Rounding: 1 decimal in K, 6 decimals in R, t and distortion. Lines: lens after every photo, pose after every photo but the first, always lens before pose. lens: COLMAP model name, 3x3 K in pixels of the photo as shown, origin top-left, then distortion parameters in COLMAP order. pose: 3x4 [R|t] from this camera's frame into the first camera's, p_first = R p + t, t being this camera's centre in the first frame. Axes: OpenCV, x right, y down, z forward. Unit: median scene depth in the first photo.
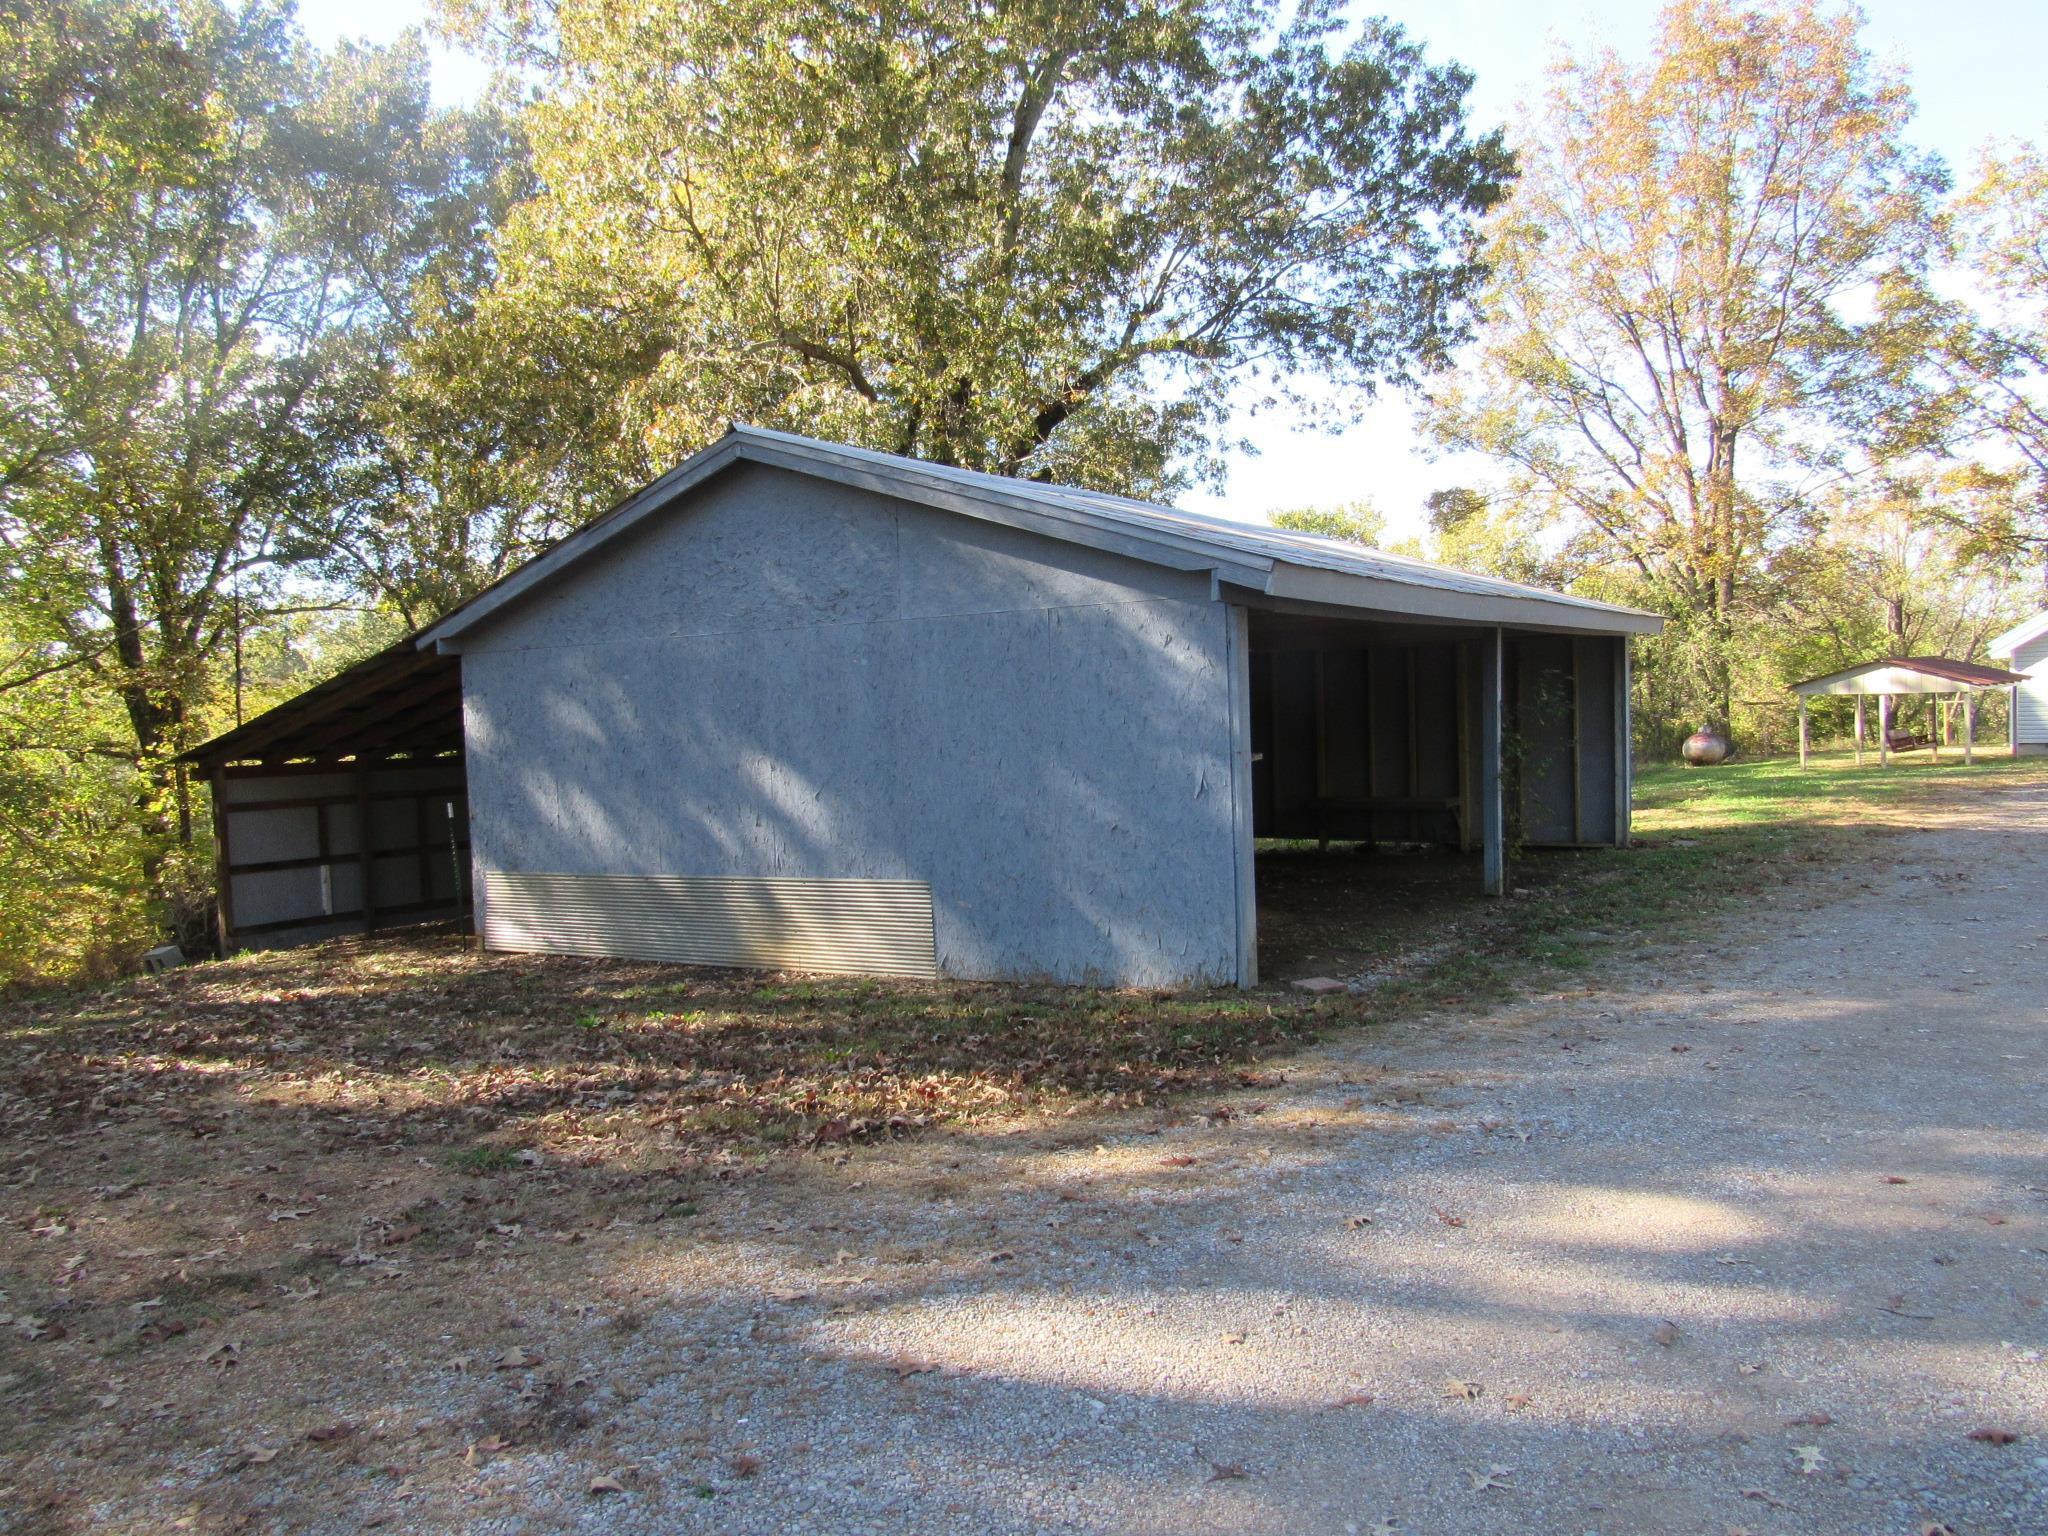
lens RADIAL K [[1537.8, 0, 1024.0], [0, 1537.8, 768.0], [0, 0, 1]] dist [-0.039319, -0.003190]
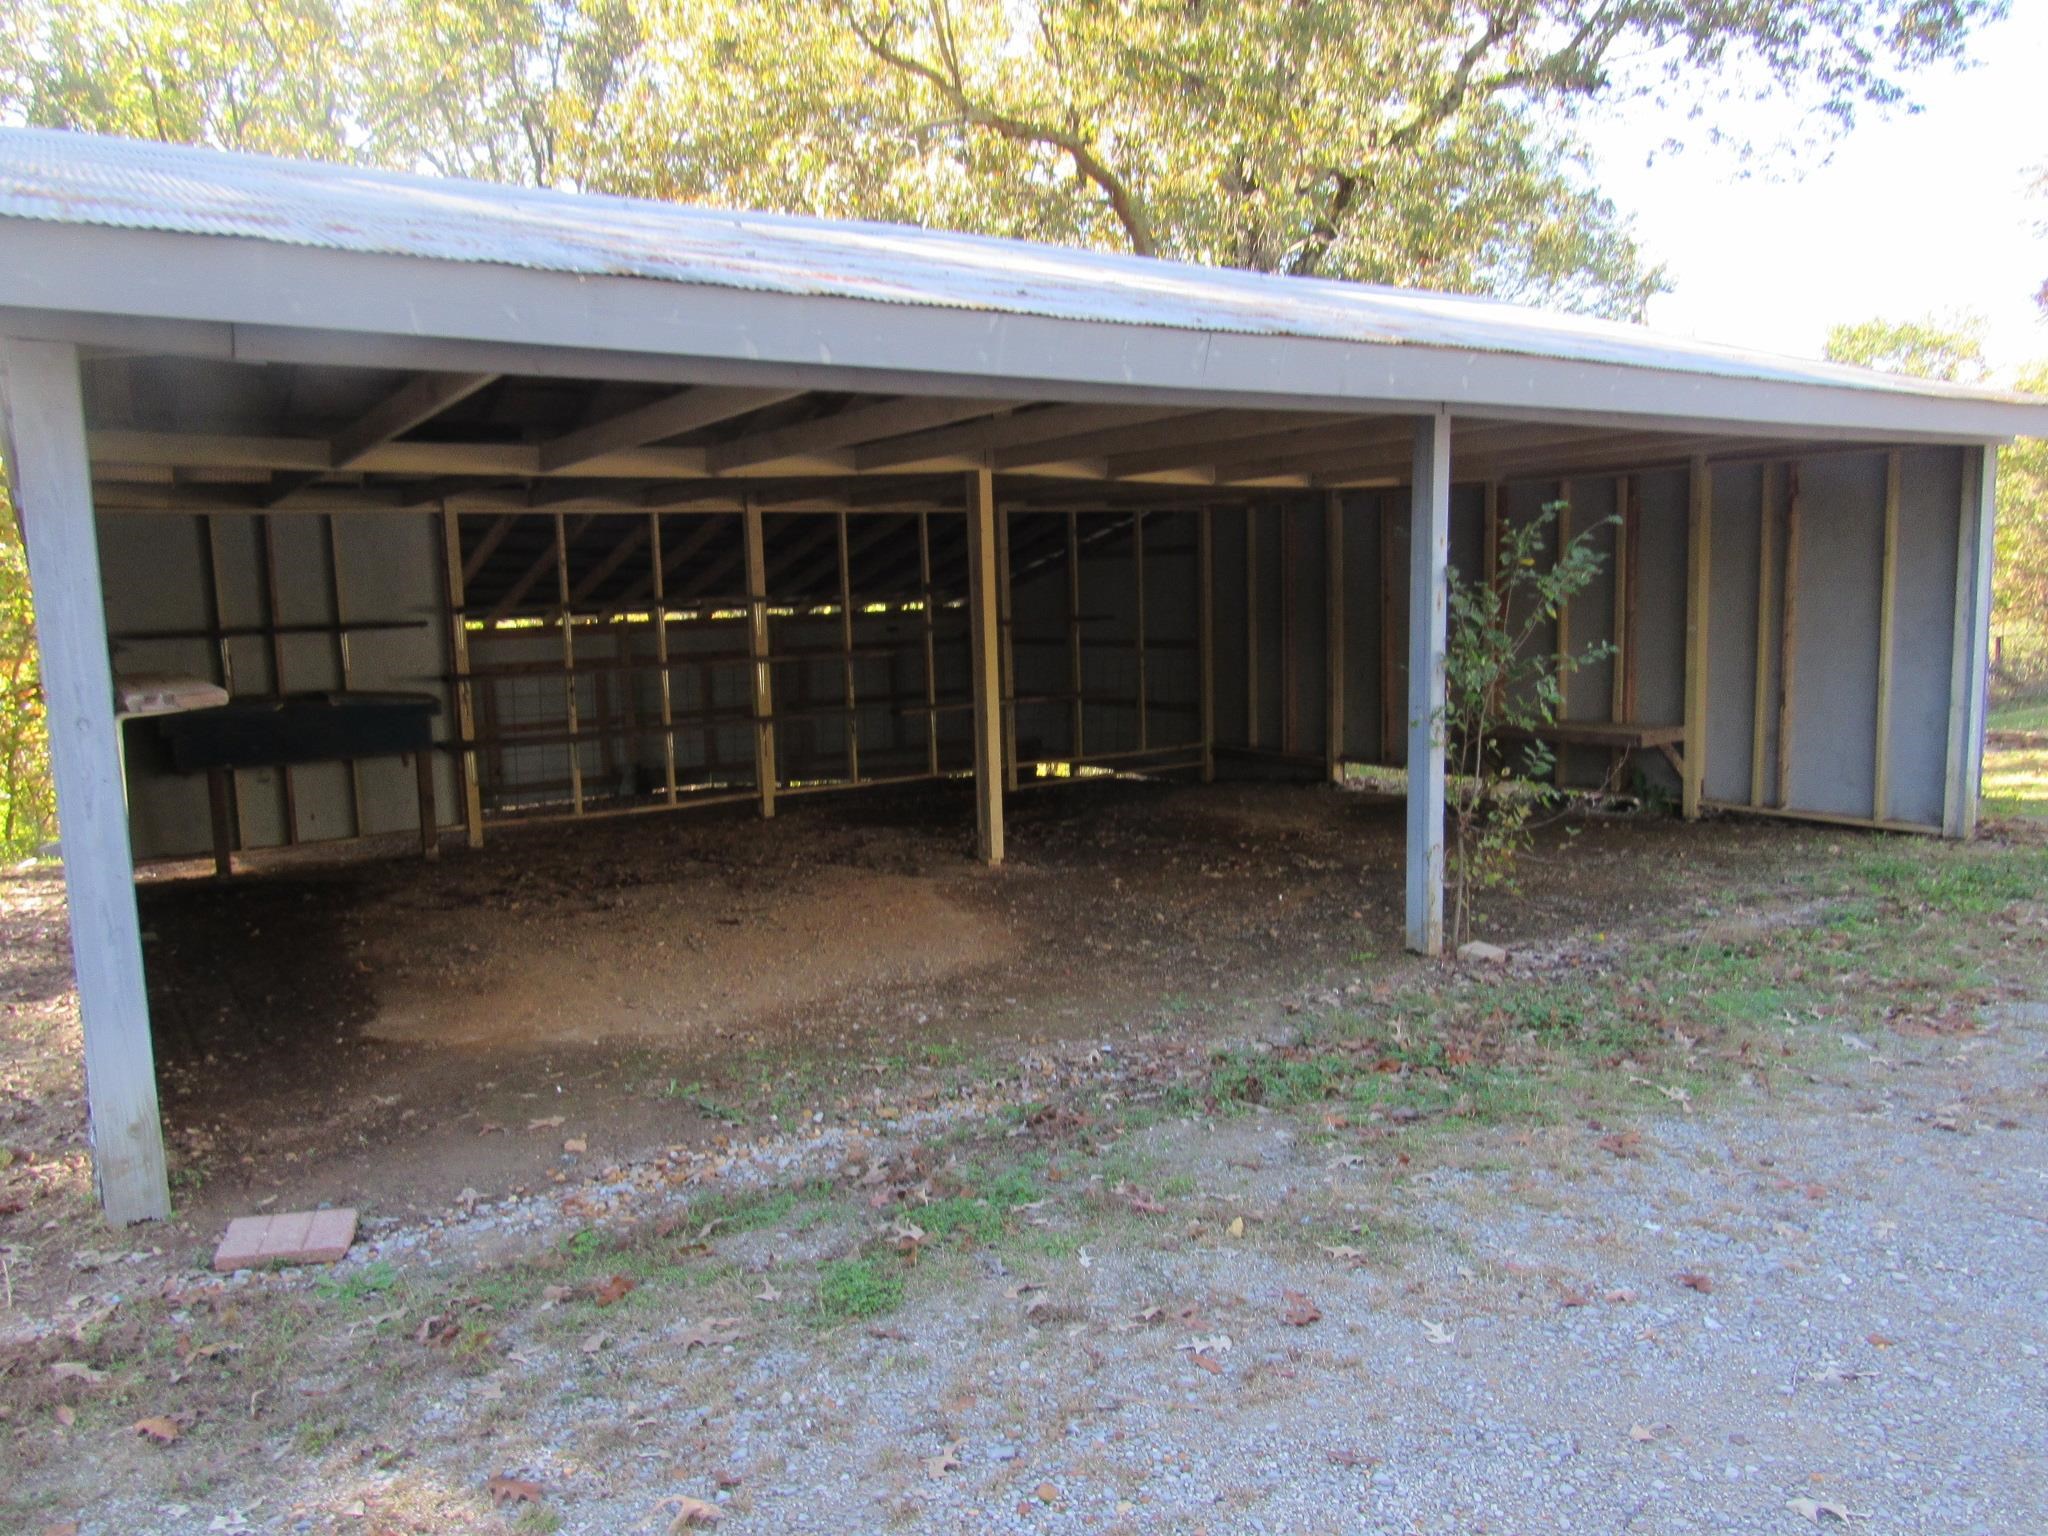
lens RADIAL K [[1473.1, 0, 1024.0], [0, 1473.1, 768.0], [0, 0, 1]] dist [-0.012420, -0.007096]
pose [[0.917387, 0.056791, -0.393923, 0.199544], [-0.018906, 0.994868, 0.099399, -0.012623], [0.397547, -0.083740, 0.913753, 0.269972]]
